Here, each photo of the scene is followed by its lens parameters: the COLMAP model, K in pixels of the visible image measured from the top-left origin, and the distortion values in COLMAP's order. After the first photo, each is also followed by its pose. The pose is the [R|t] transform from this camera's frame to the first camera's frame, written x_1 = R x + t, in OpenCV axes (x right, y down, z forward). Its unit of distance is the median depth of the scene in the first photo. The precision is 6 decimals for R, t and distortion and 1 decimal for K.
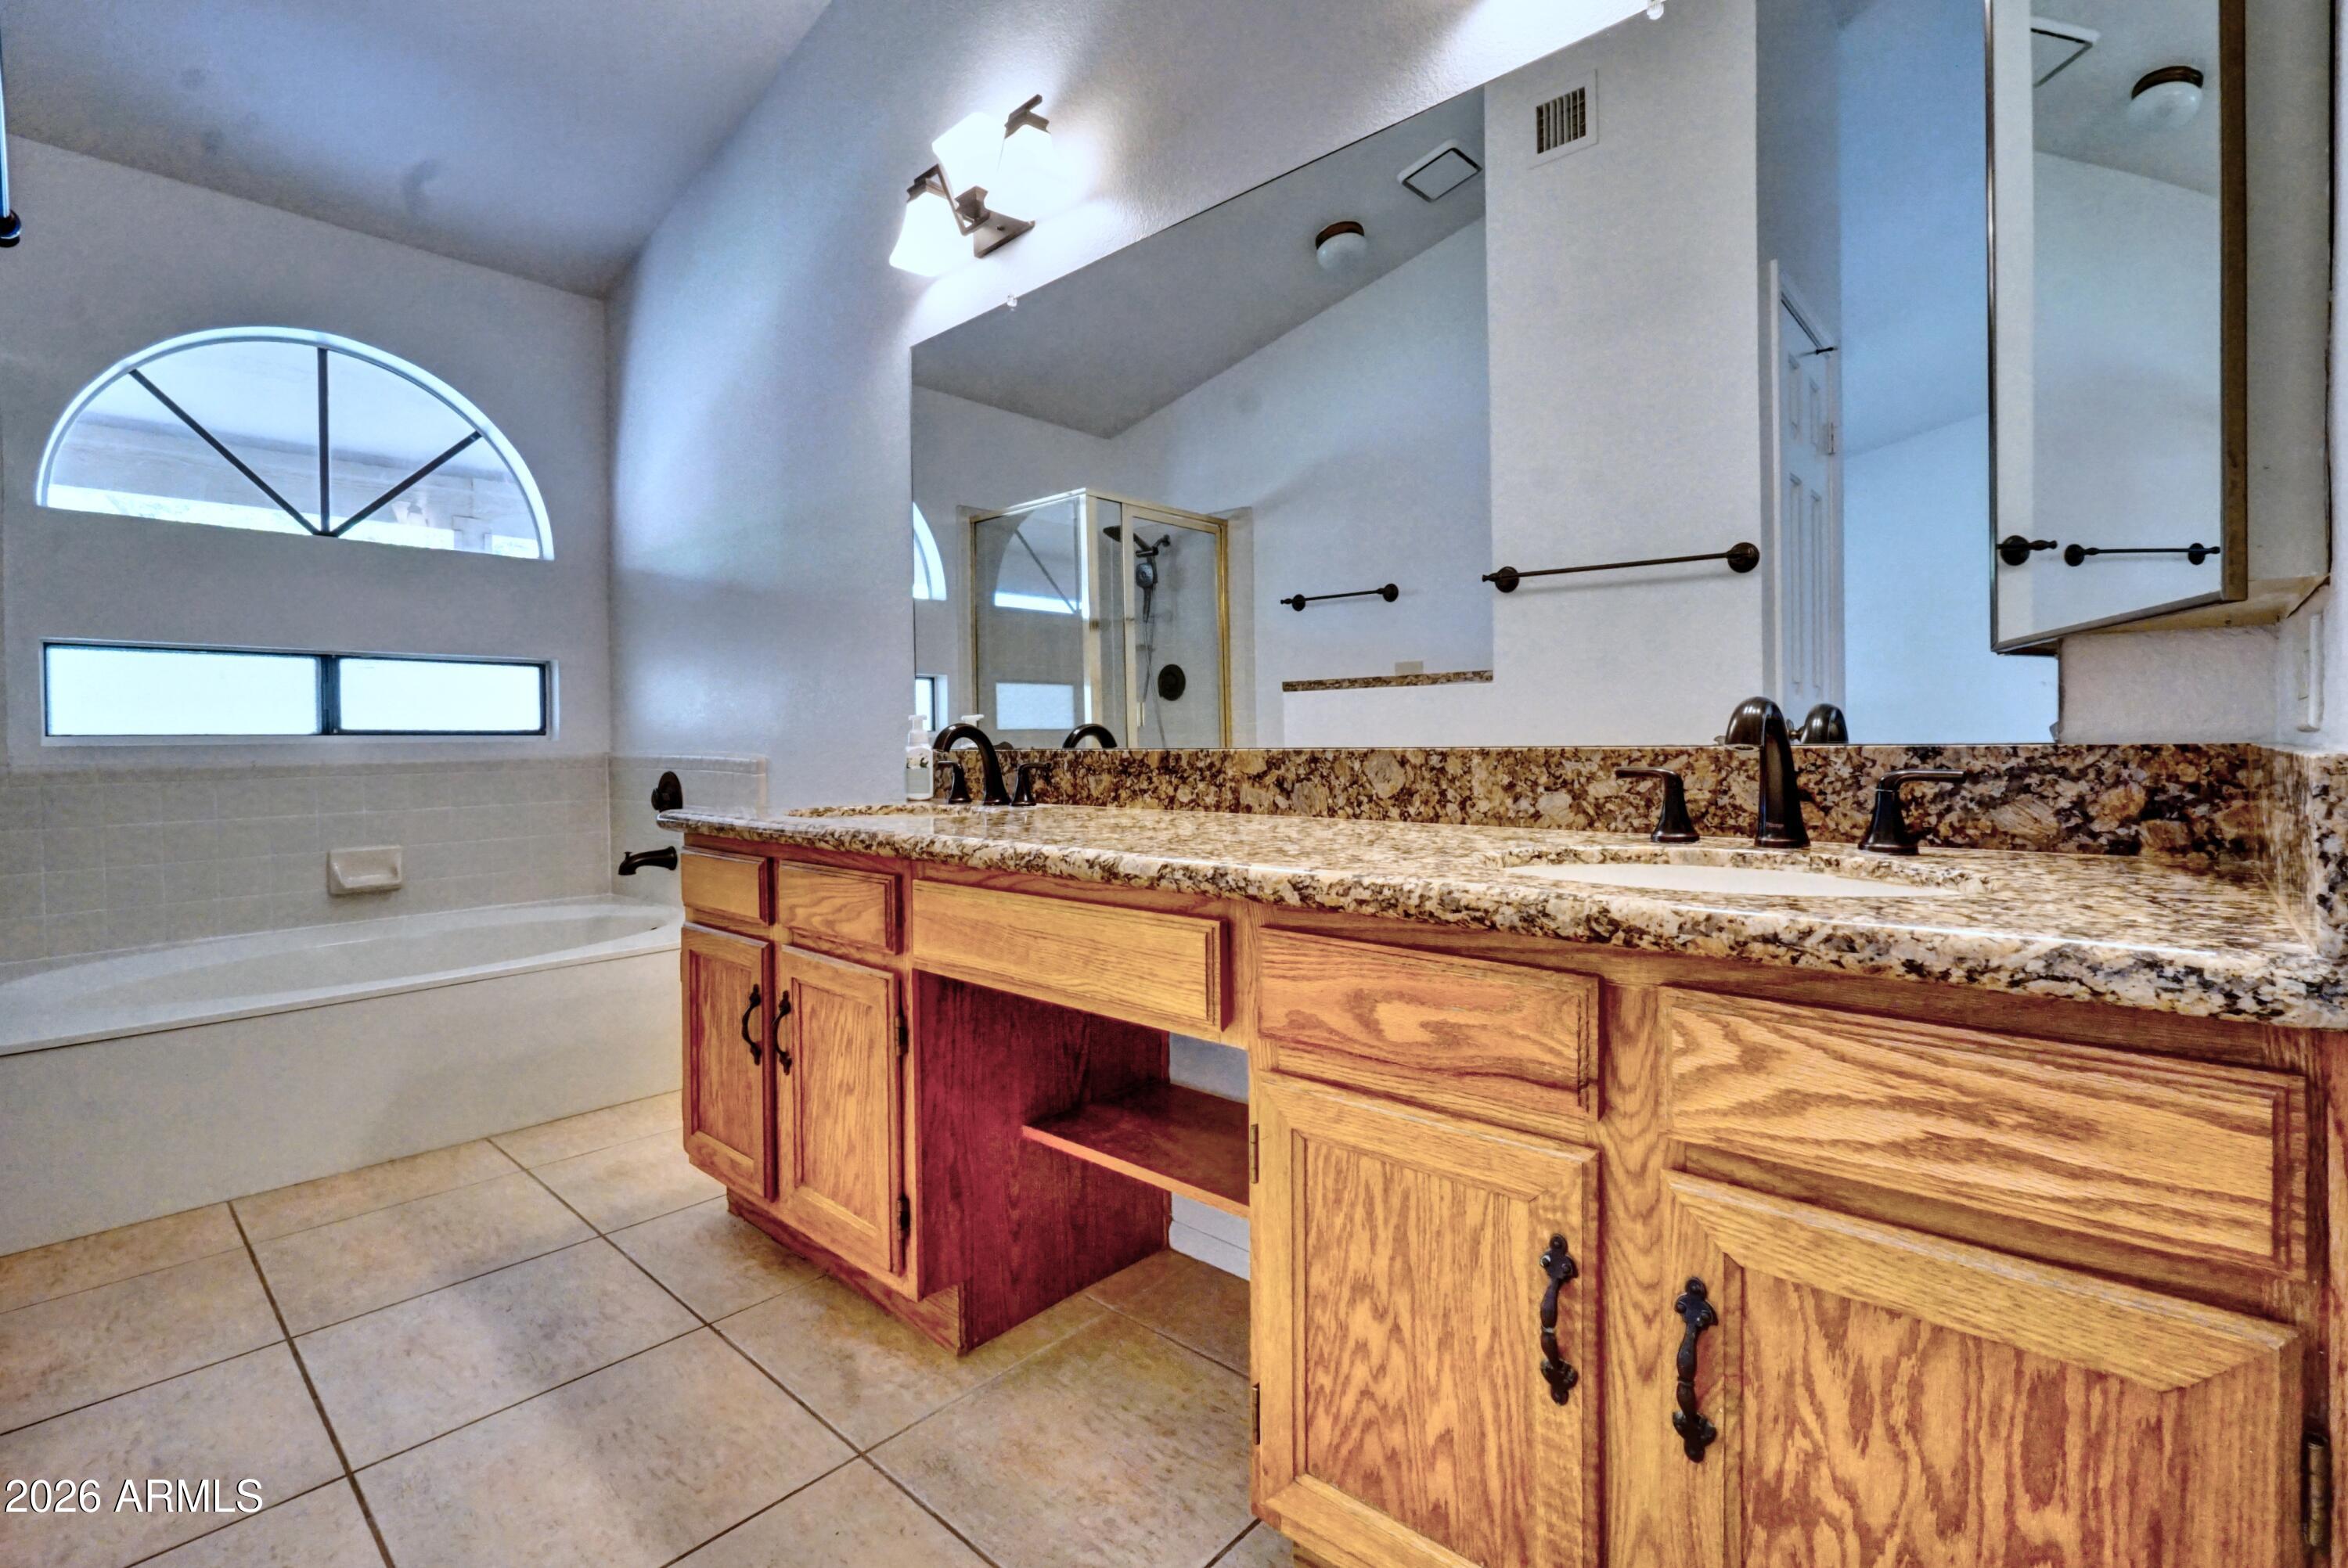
lens RADIAL K [[1029.7, 0, 1194.1], [0, 1029.7, 752.6], [0, 0, 1]] dist [-0.007290, 0.000065]
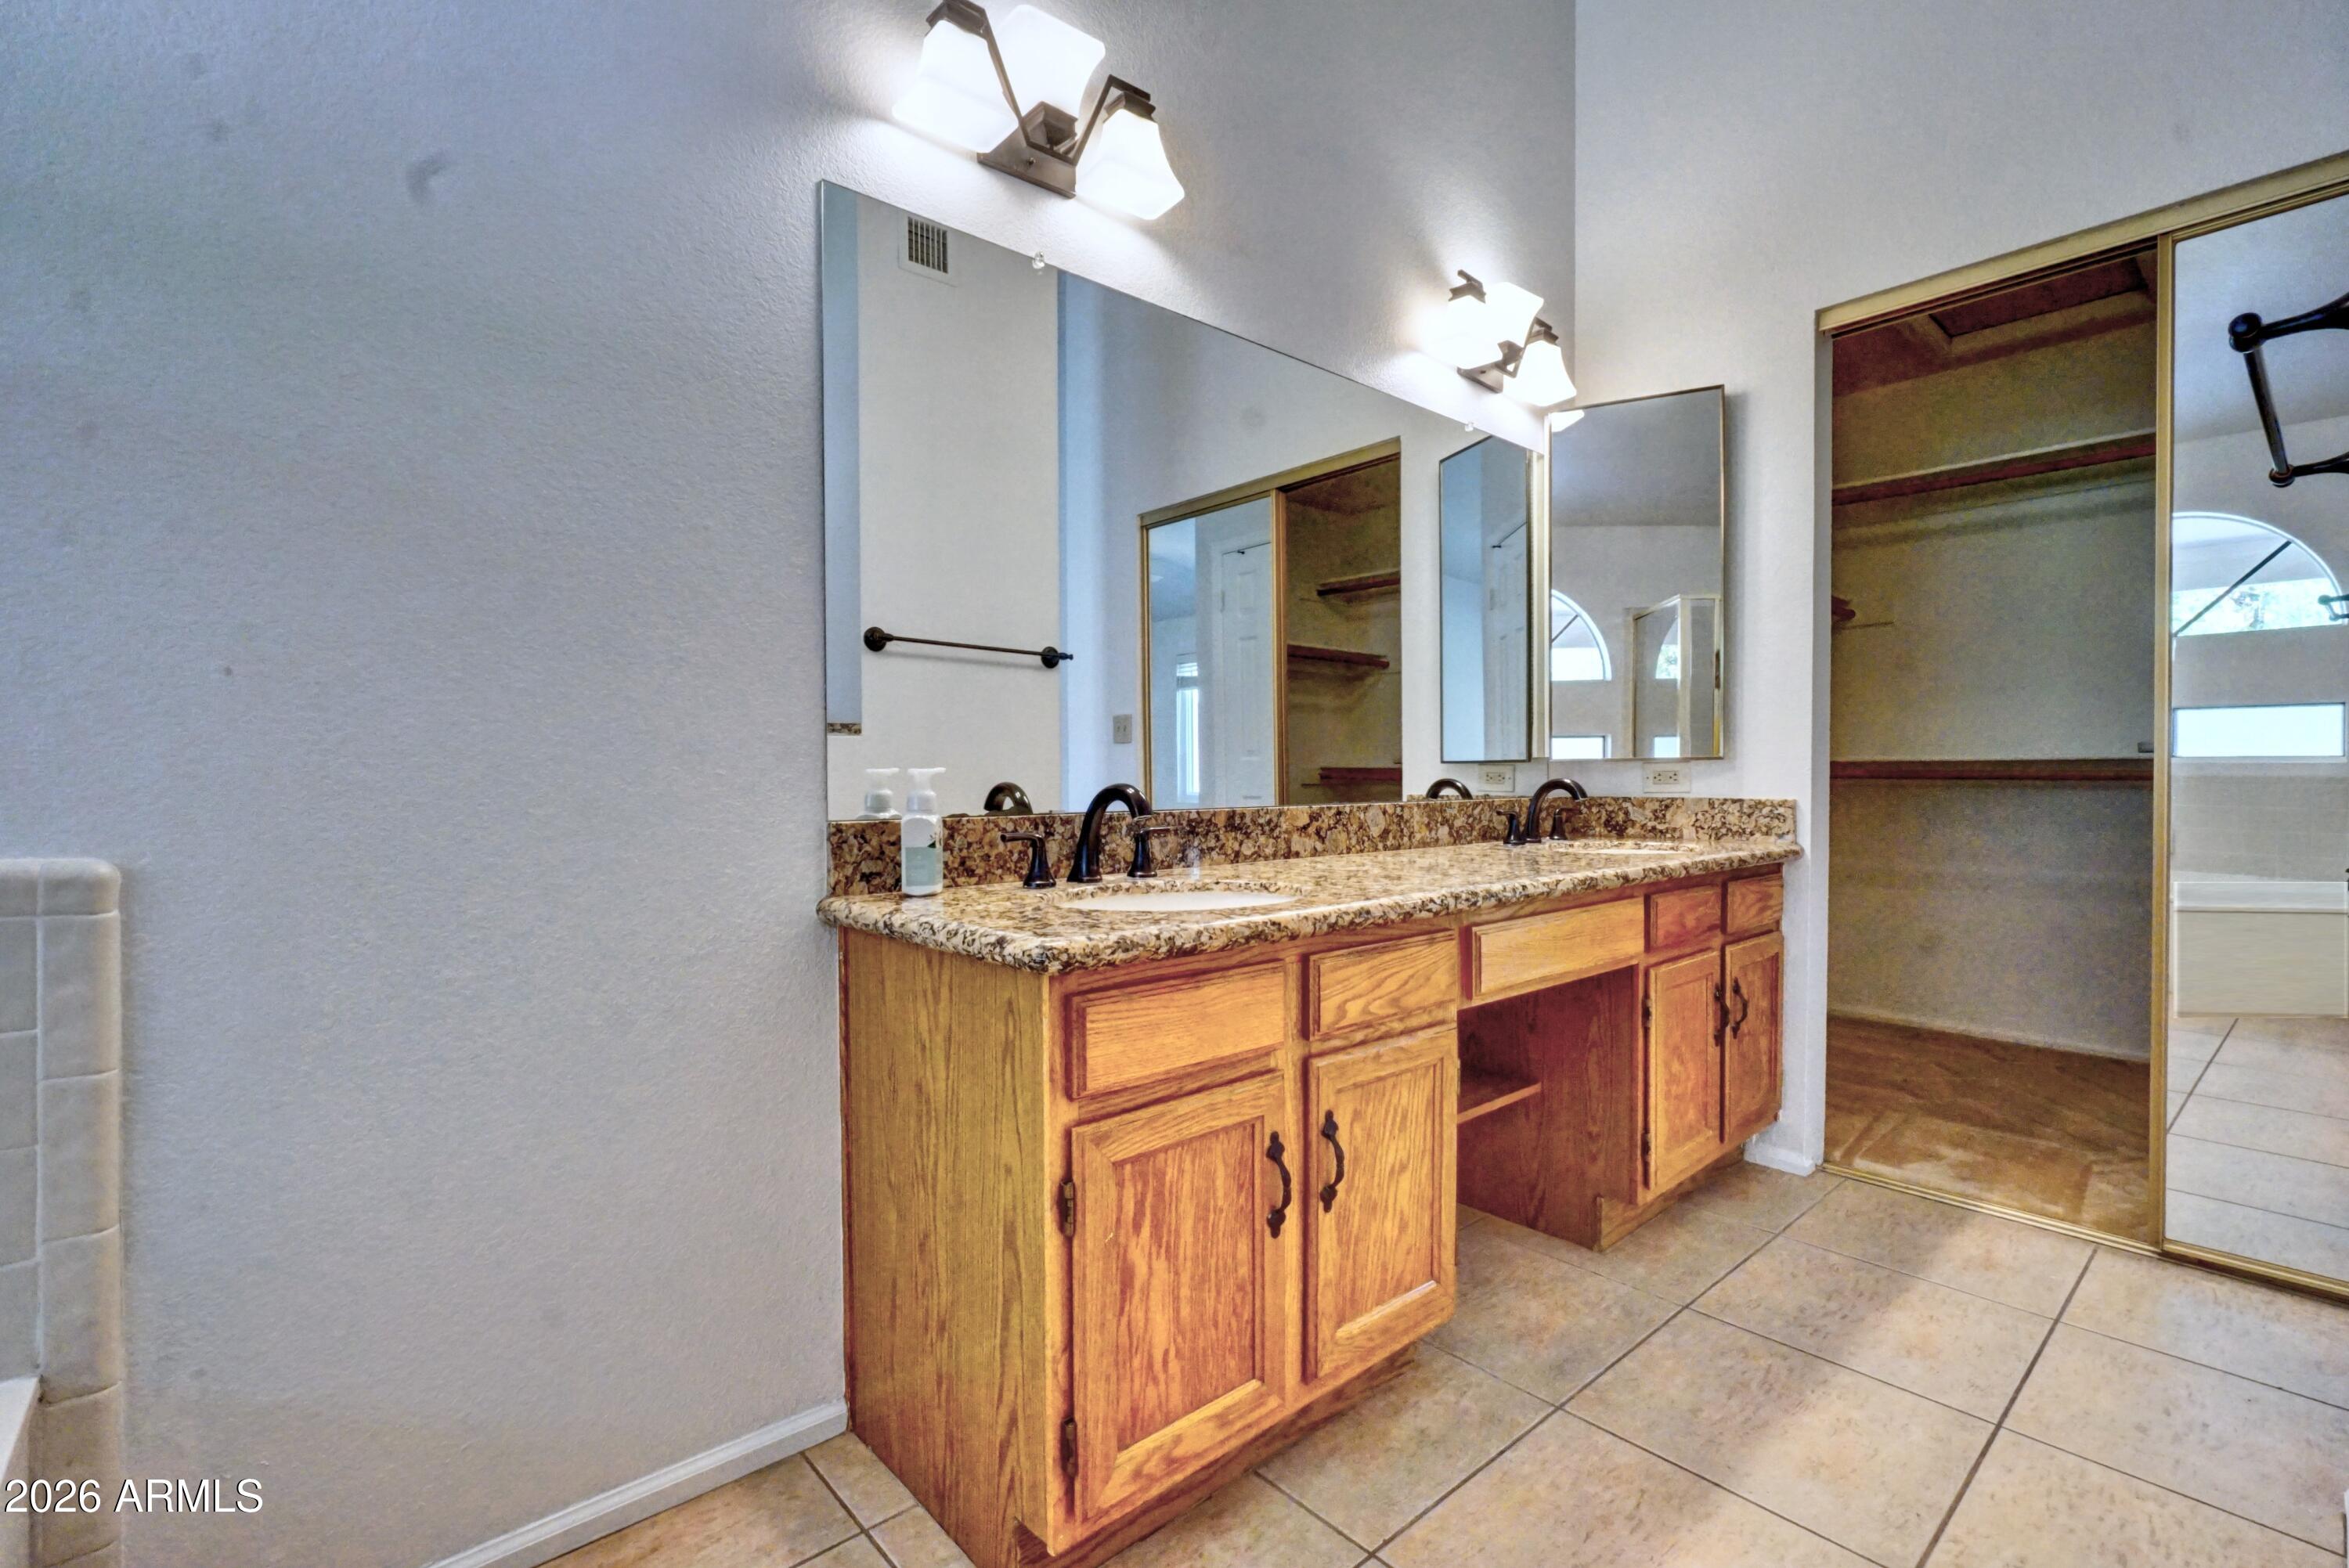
lens RADIAL K [[1025.6, 0, 1187.0], [0, 1025.6, 785.1], [0, 0, 1]] dist [-0.007659, 0.001201]
pose [[0.126751, -0.001130, 0.991934, -1.250564], [0.013487, 0.999909, -0.000584, -0.031692], [-0.991843, 0.013452, 0.126755, 1.022764]]
